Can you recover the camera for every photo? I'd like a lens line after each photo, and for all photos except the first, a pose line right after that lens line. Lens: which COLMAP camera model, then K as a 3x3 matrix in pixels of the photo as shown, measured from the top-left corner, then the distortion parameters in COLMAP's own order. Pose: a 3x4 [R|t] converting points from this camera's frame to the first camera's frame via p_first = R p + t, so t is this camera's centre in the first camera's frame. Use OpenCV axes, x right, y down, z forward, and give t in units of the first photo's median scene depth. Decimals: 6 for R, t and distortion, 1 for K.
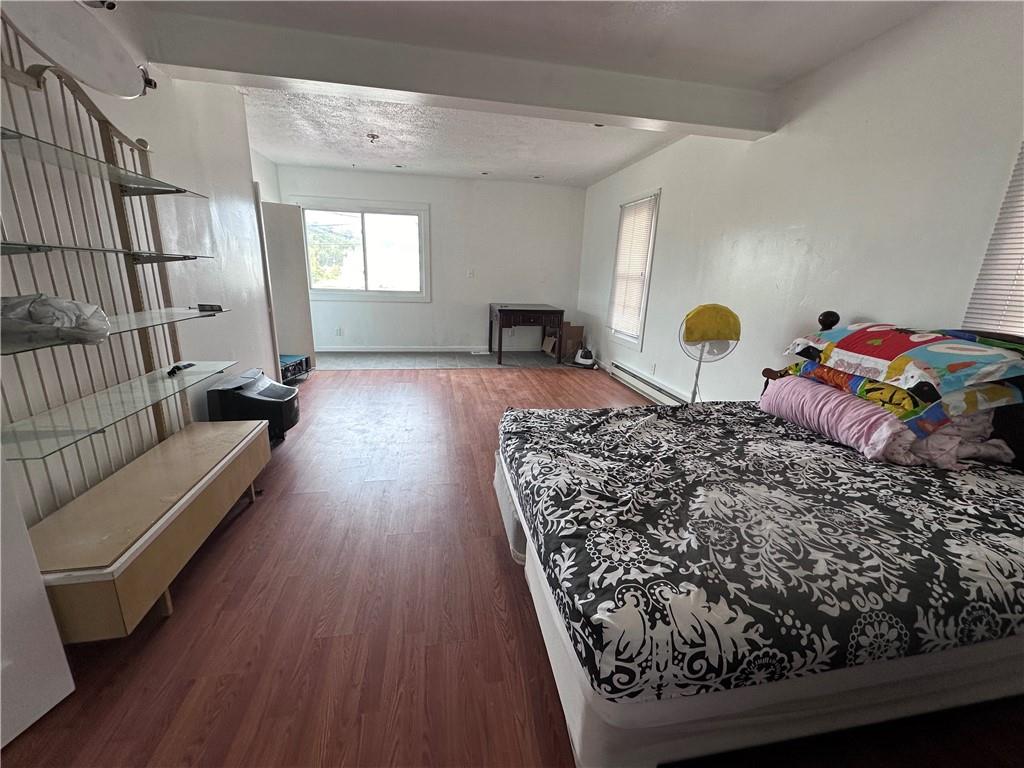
lens RADIAL K [[409.1, 0, 512.0], [0, 409.1, 384.0], [0, 0, 1]] dist [0.000907, 0.000046]
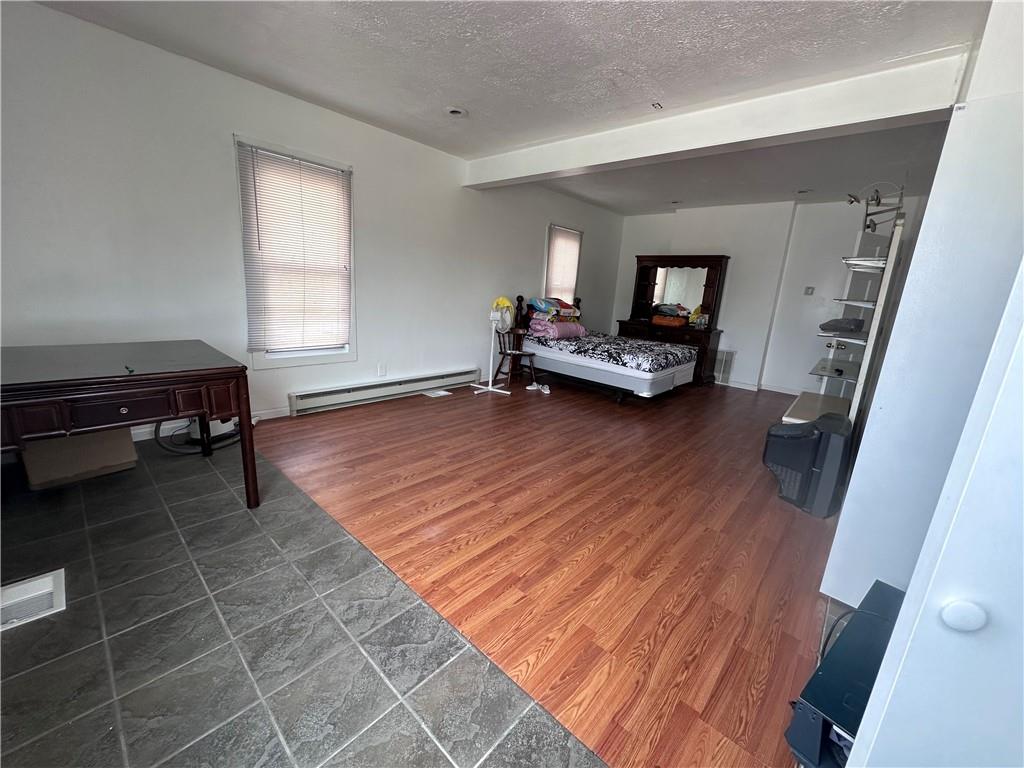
lens RADIAL K [[409.1, 0, 512.0], [0, 409.1, 384.0], [0, 0, 1]] dist [0.000907, 0.000046]
pose [[-0.601542, -0.265484, 0.753436, -0.538792], [0.123313, 0.900996, 0.415932, -0.350423], [-0.789266, 0.343109, -0.509250, 1.208073]]
